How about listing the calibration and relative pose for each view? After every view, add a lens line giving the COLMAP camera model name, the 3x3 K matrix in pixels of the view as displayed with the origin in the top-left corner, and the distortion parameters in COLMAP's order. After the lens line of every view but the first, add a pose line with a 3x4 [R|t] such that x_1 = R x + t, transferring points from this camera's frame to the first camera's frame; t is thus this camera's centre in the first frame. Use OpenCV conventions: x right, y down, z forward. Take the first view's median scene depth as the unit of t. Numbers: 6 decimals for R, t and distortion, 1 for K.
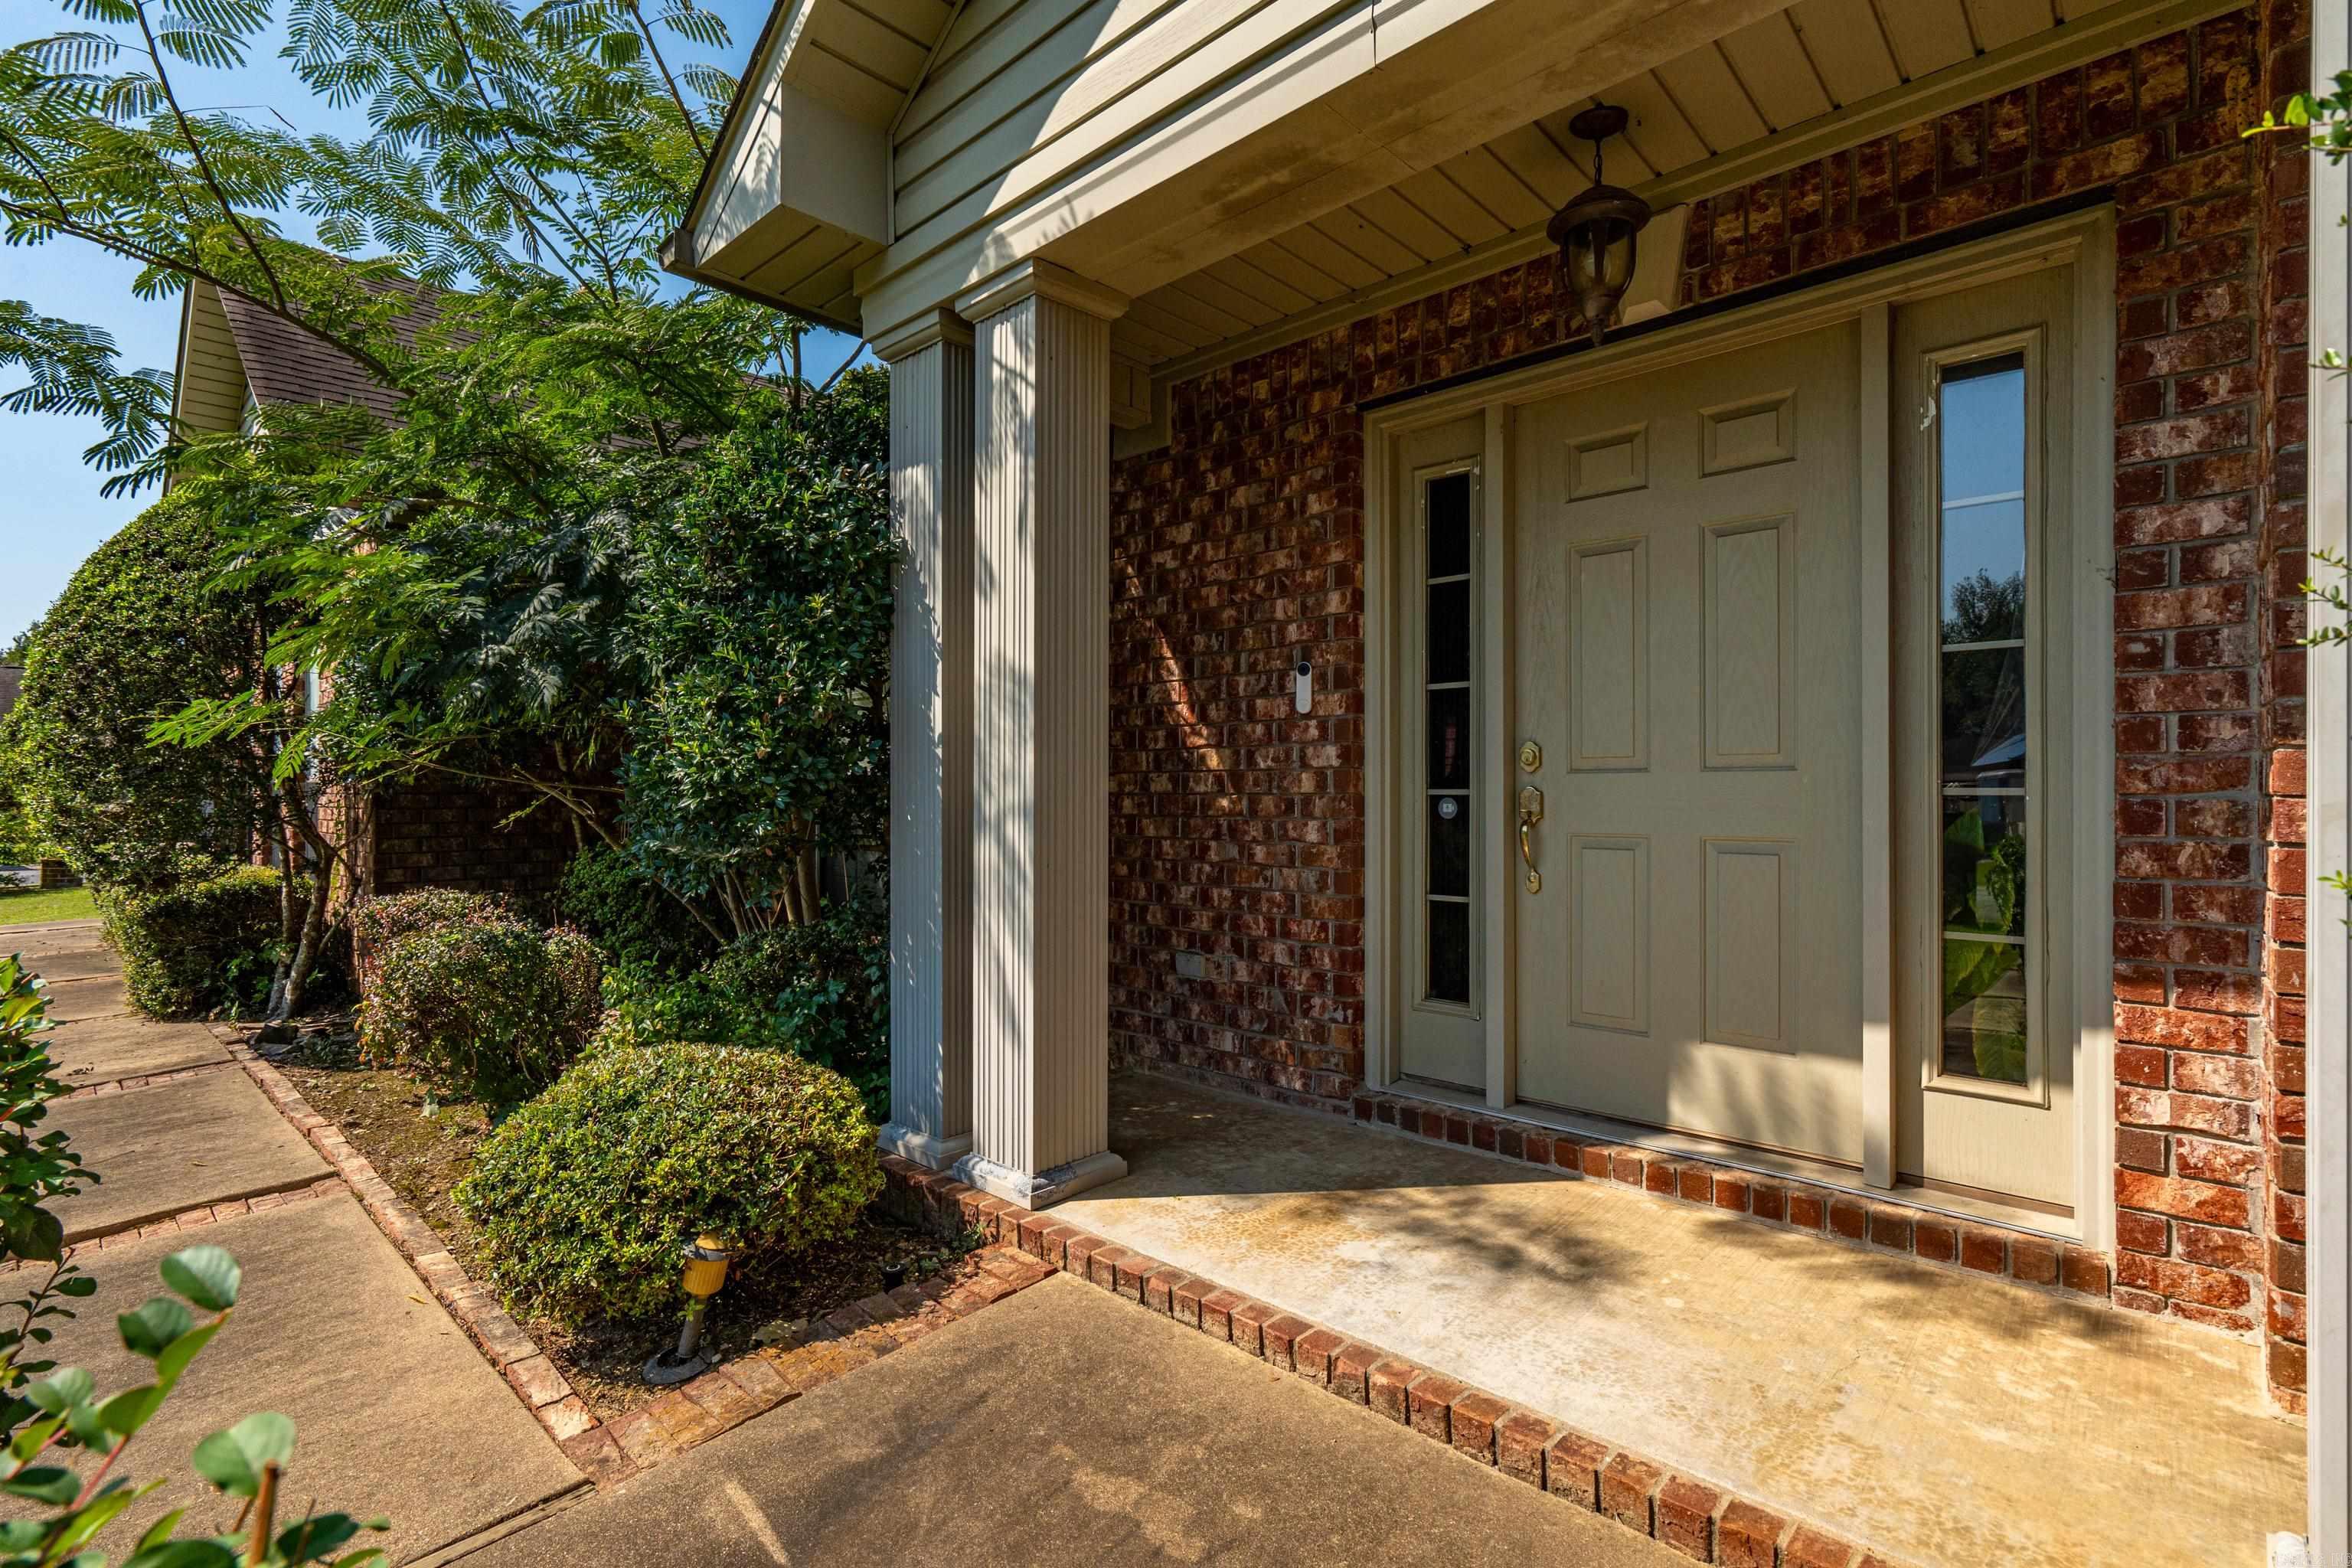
lens RADIAL K [[1071.1, 0, 1210.4], [0, 1071.1, 787.4], [0, 0, 1]] dist [-0.007315, 0.003120]
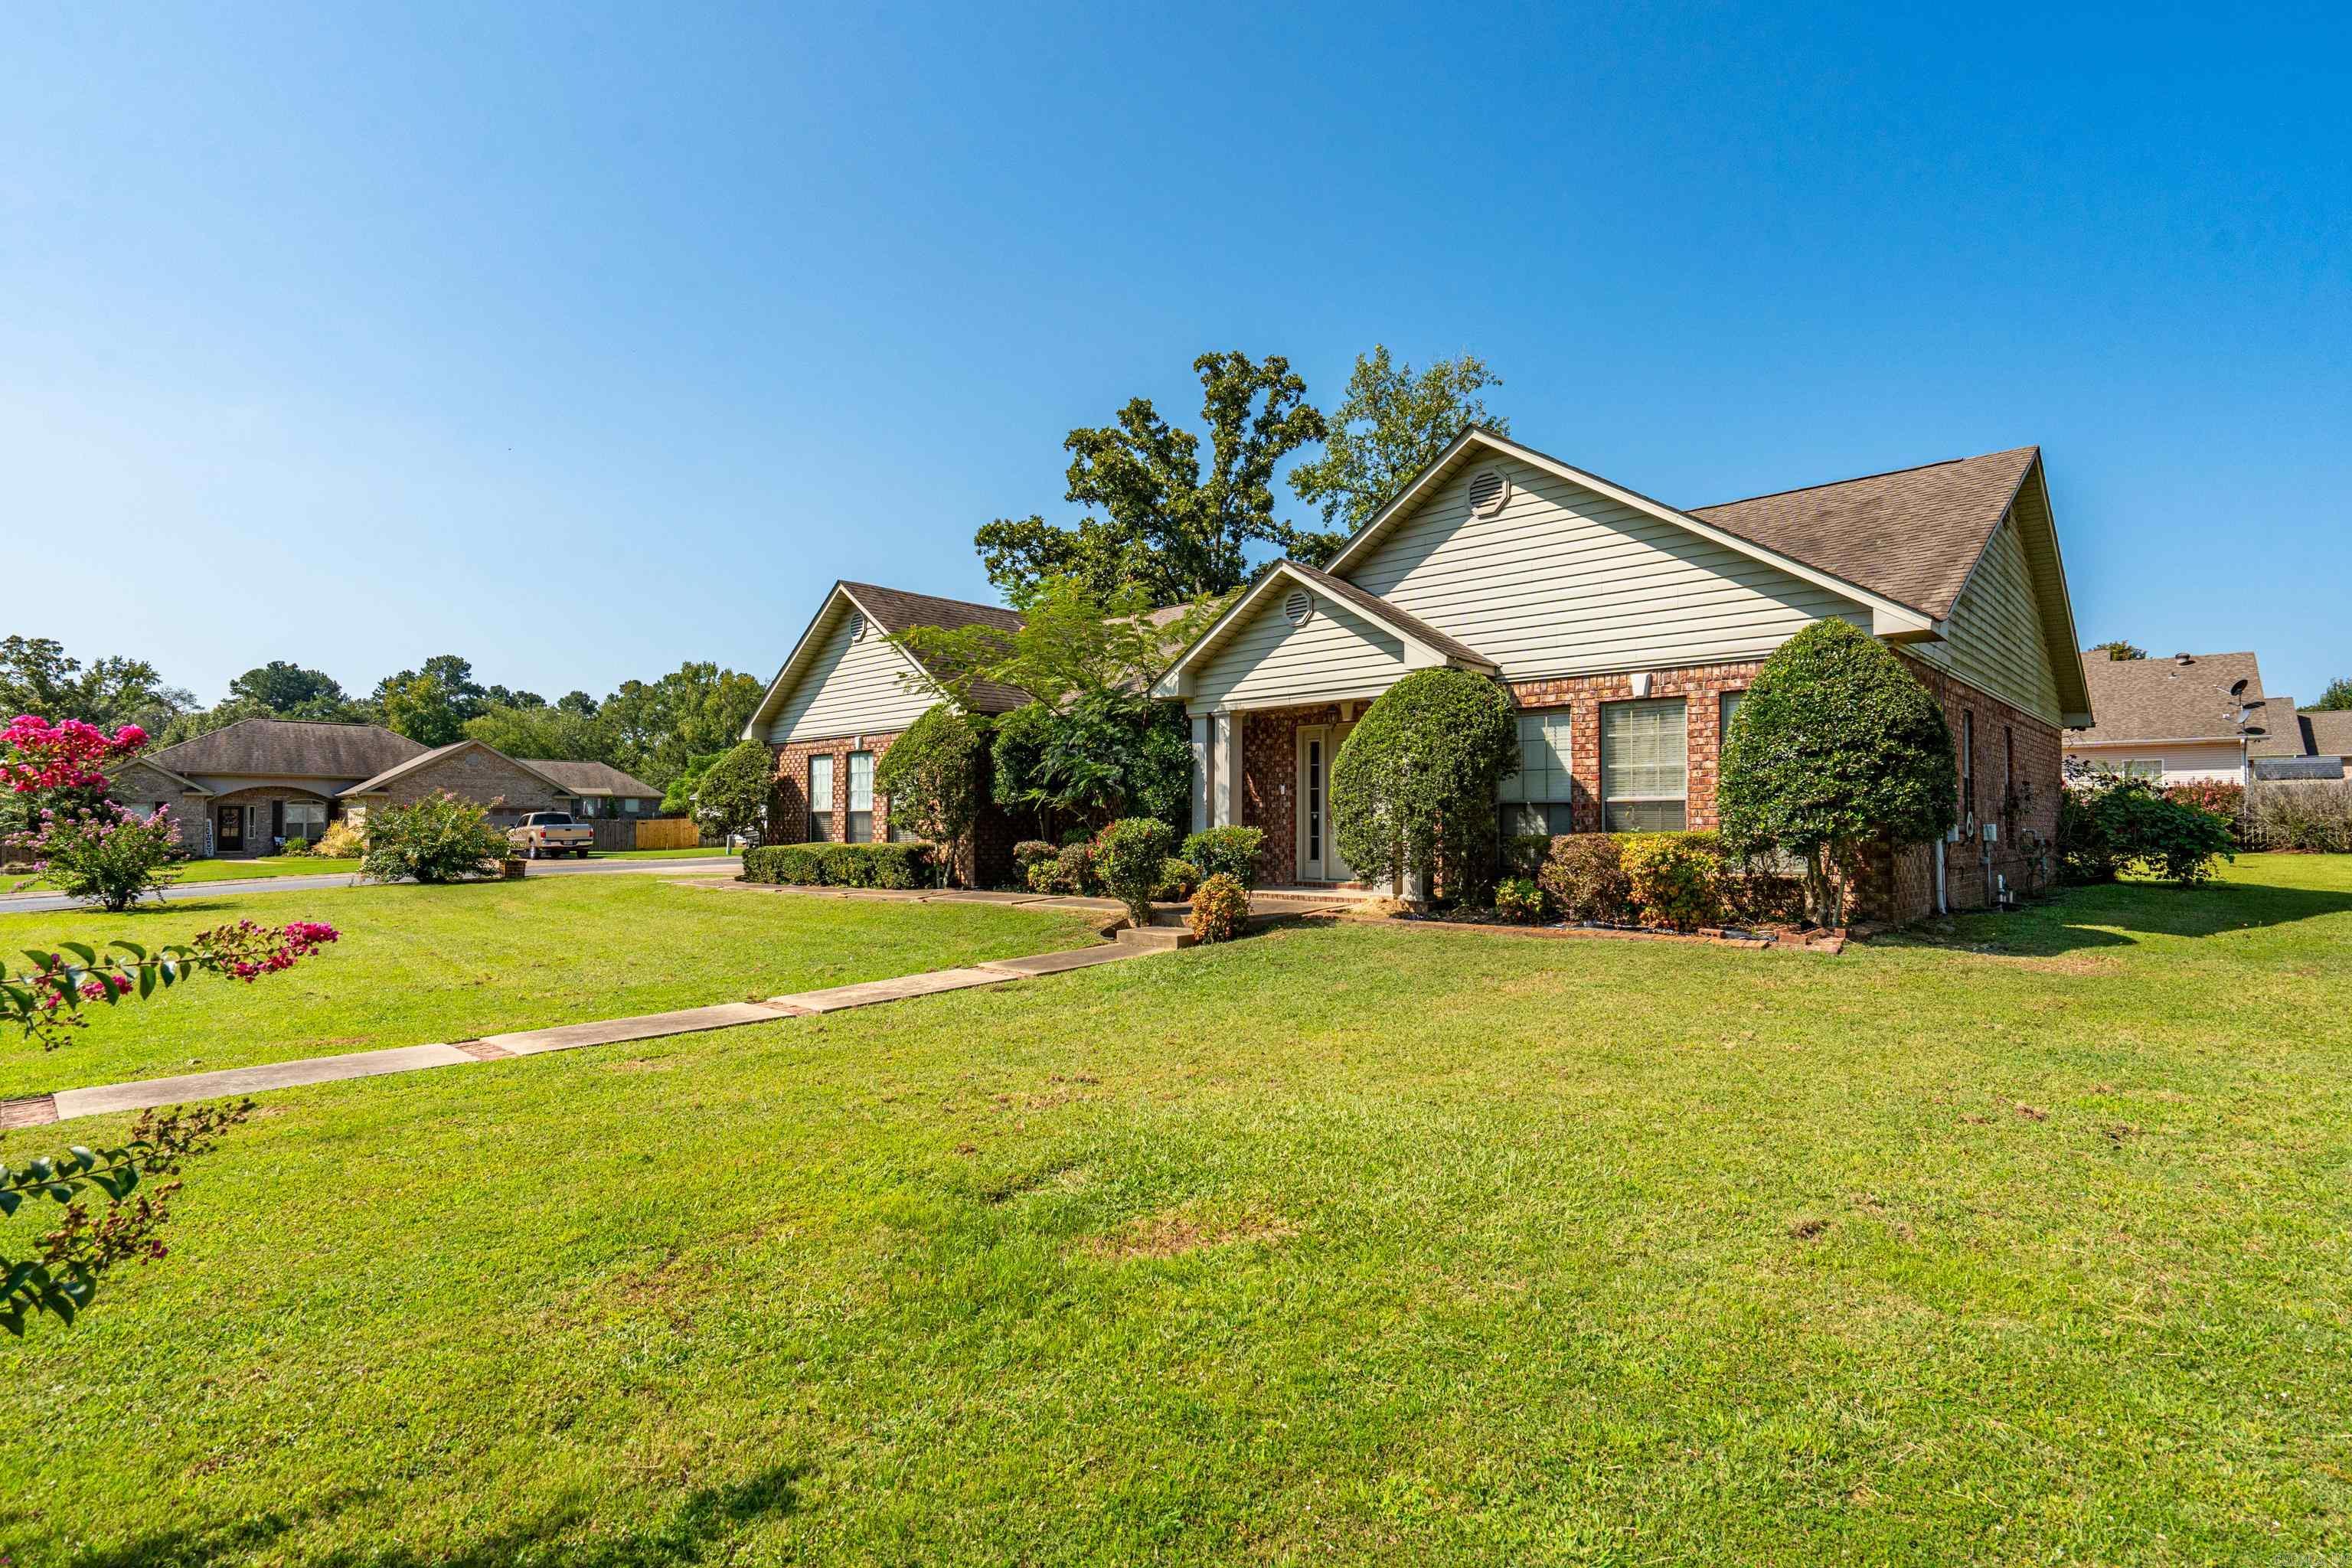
lens RADIAL K [[1123.2, 0, 1214.0], [0, 1123.2, 786.2], [0, 0, 1]] dist [0.001067, -0.000027]
pose [[0.999999, 0.001488, 0.000572, -0.226994], [-0.001470, 0.999567, -0.029397, 0.037475], [-0.000616, 0.029396, 0.999568, -4.158944]]
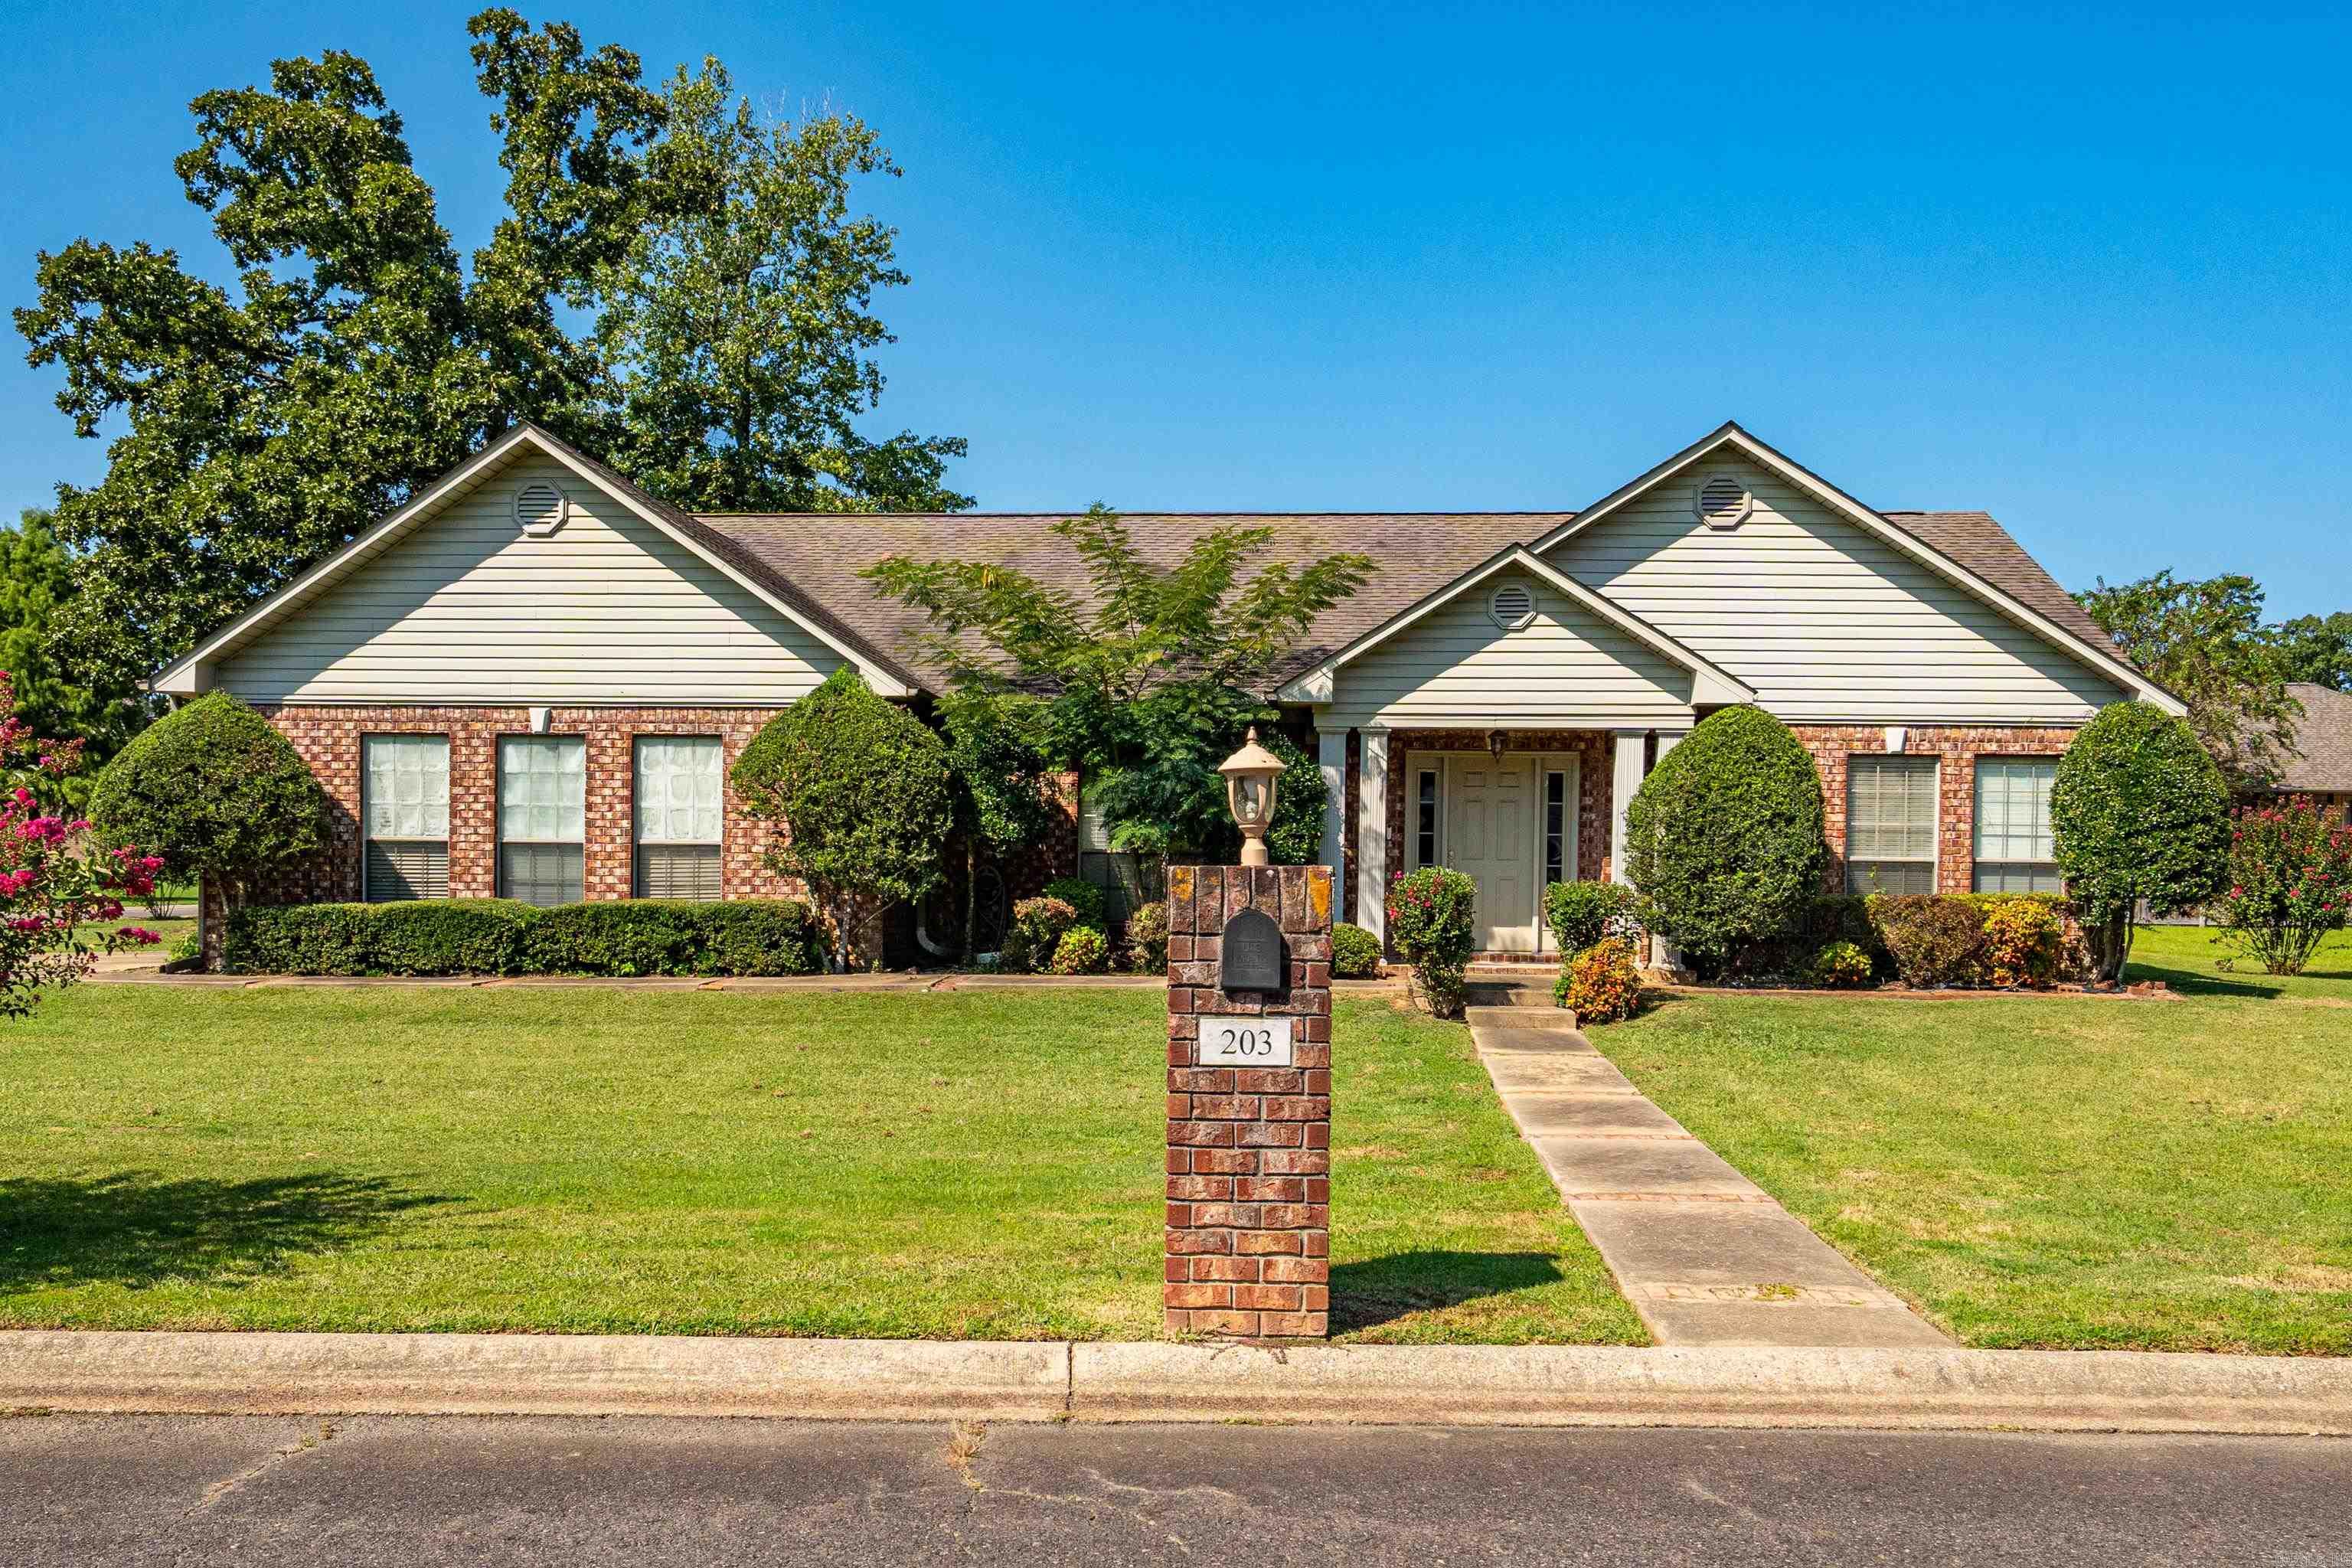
lens RADIAL K [[1974.2, 0, 1176.2], [0, 1974.2, 936.9], [0, 0, 1]] dist [0.016807, -0.020272]
pose [[0.782707, -0.003355, 0.622382, -4.945548], [-0.018069, 0.999442, 0.028110, 0.084975], [-0.622128, -0.033248, 0.782209, -3.944704]]
